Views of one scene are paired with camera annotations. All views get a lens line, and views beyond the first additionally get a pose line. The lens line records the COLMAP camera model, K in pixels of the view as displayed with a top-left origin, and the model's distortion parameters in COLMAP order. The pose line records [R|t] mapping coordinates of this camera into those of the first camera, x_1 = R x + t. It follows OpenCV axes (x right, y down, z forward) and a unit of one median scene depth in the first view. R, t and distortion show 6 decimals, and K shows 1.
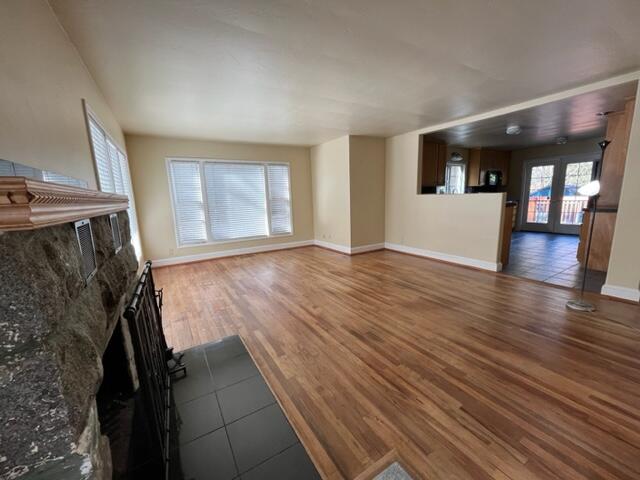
lens RADIAL K [[256.6, 0, 320.2], [0, 256.6, 239.1], [0, 0, 1]] dist [0.000148, -0.000017]
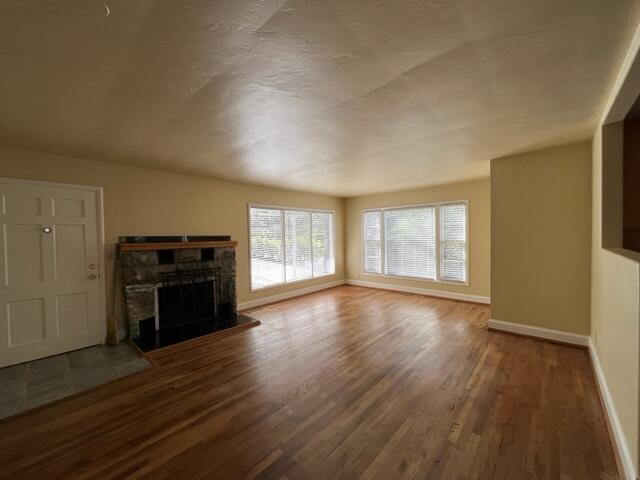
lens RADIAL K [[256.6, 0, 322.3], [0, 256.6, 241.6], [0, 0, 1]] dist [0.000148, -0.000017]
pose [[0.283254, 0.047769, -0.957854, 0.594370], [-0.155006, 0.987908, 0.003430, -0.095425], [0.946435, 0.147501, 0.287234, 0.337128]]
